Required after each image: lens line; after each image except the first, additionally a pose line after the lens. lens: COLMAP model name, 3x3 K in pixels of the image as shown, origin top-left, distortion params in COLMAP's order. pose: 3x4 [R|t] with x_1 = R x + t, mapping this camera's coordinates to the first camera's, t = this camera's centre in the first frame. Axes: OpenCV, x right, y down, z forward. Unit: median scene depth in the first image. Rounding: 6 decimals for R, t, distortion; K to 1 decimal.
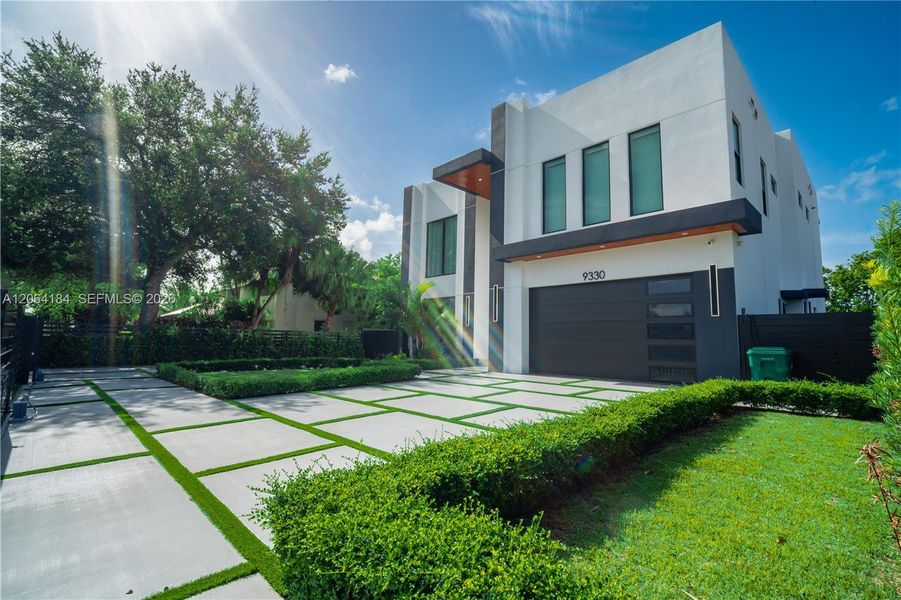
lens RADIAL K [[414.4, 0, 450.5], [0, 414.4, 300.0], [0, 0, 1]] dist [-0.003364, -0.001487]
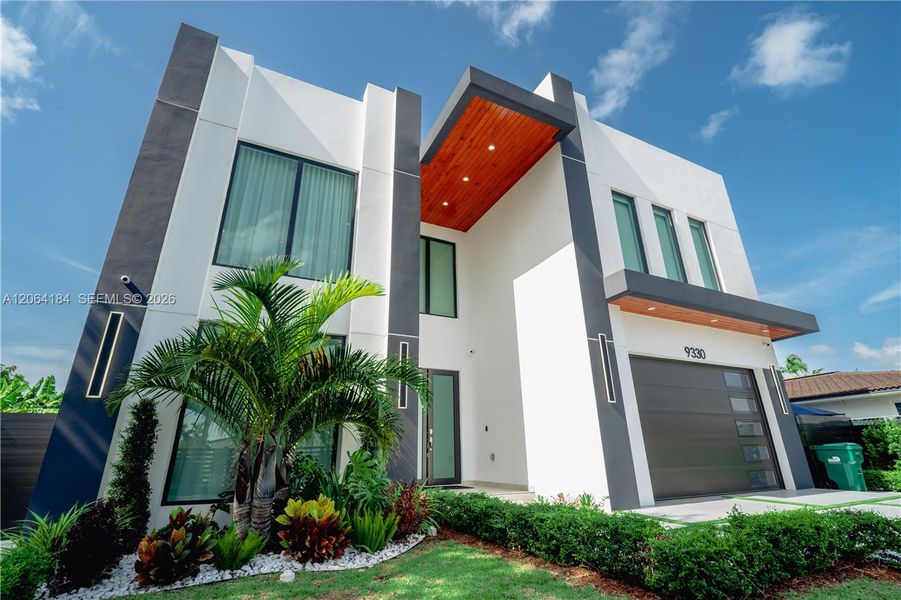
lens RADIAL K [[412.2, 0, 453.2], [0, 412.2, 299.1], [0, 0, 1]] dist [-0.000684, -0.000542]
pose [[0.312554, 0.314736, 0.896243, -0.470820], [-0.076482, 0.948788, -0.306516, 0.105441], [-0.946816, 0.027256, 0.320619, 1.043071]]
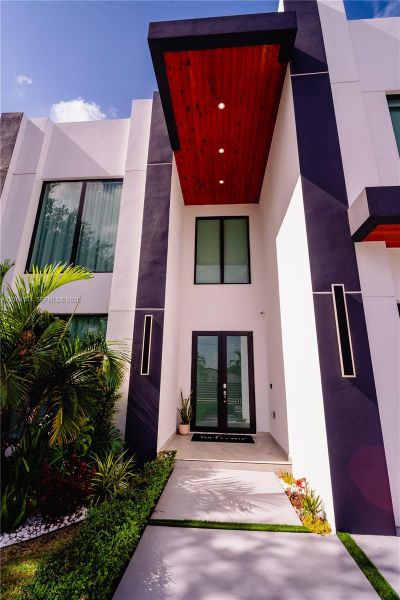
lens RADIAL K [[275.9, 0, 200.0], [0, 275.9, 300.0], [0, 0, 1]] dist [-0.003364, -0.001487]
pose [[0.753178, 0.172966, 0.634669, -0.168795], [-0.072035, 0.980697, -0.181783, 0.039574], [-0.653860, 0.091196, 0.751099, 0.914657]]
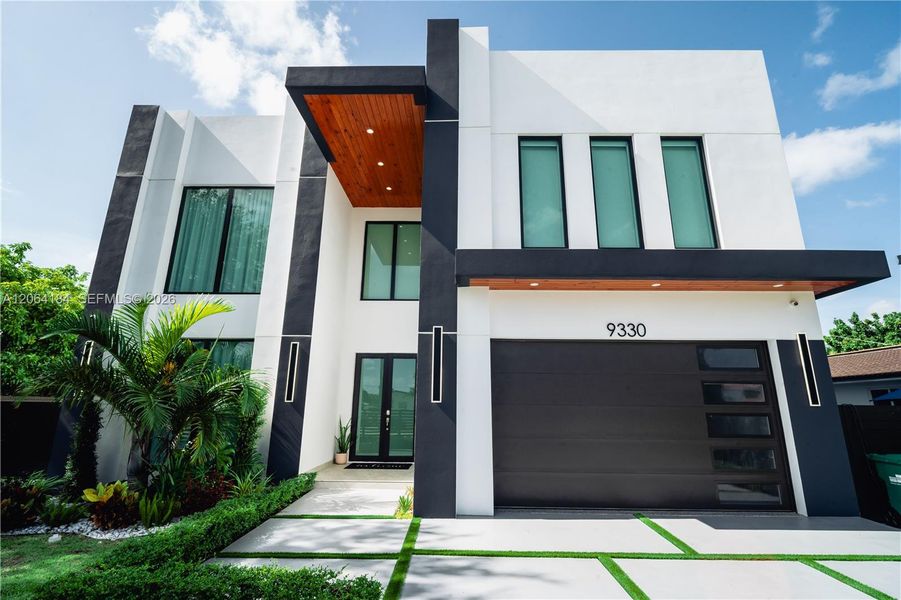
lens RADIAL K [[412.2, 0, 453.2], [0, 412.2, 299.1], [0, 0, 1]] dist [-0.000684, -0.000542]
pose [[0.712513, 0.161209, 0.682889, -0.225867], [-0.068830, 0.984613, -0.160621, 0.010023], [-0.698275, 0.067442, 0.712645, 0.655849]]
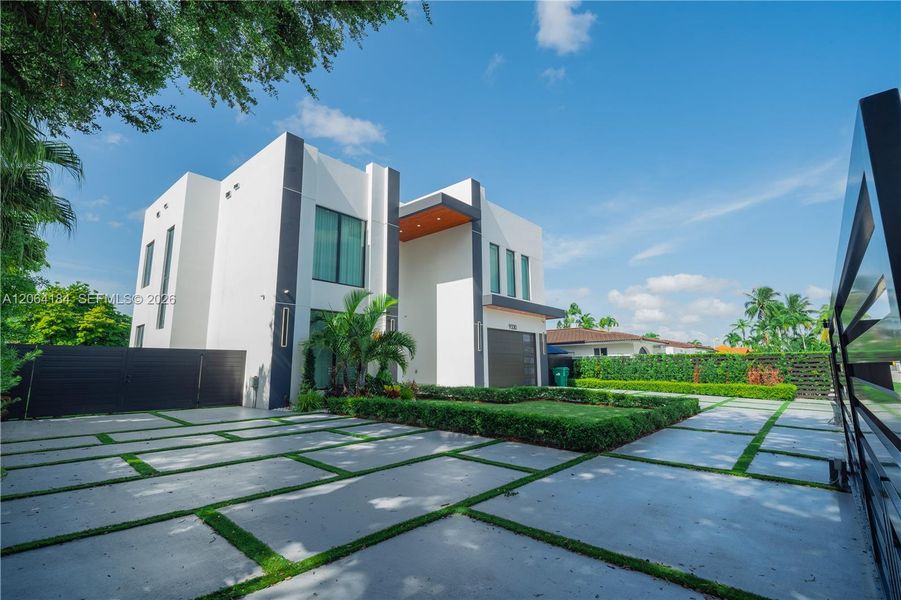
lens RADIAL K [[414.4, 0, 450.5], [0, 414.4, 300.0], [0, 0, 1]] dist [-0.003364, -0.001487]
pose [[-0.071626, 0.145074, 0.986825, -1.185225], [-0.100794, 0.983249, -0.151864, 0.103638], [-0.992326, -0.110343, -0.055803, 1.204065]]
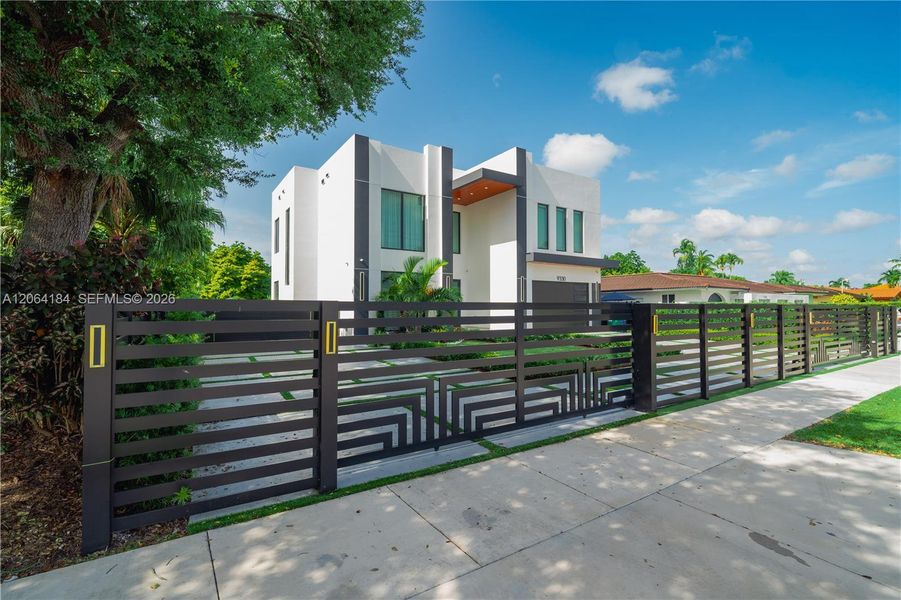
lens RADIAL K [[414.4, 0, 450.5], [0, 414.4, 300.0], [0, 0, 1]] dist [-0.003364, -0.001487]
pose [[0.197838, -0.000445, 0.980235, -1.437596], [-0.099225, 0.994854, 0.020478, 0.044386], [-0.975200, -0.101316, 0.196776, 0.982093]]
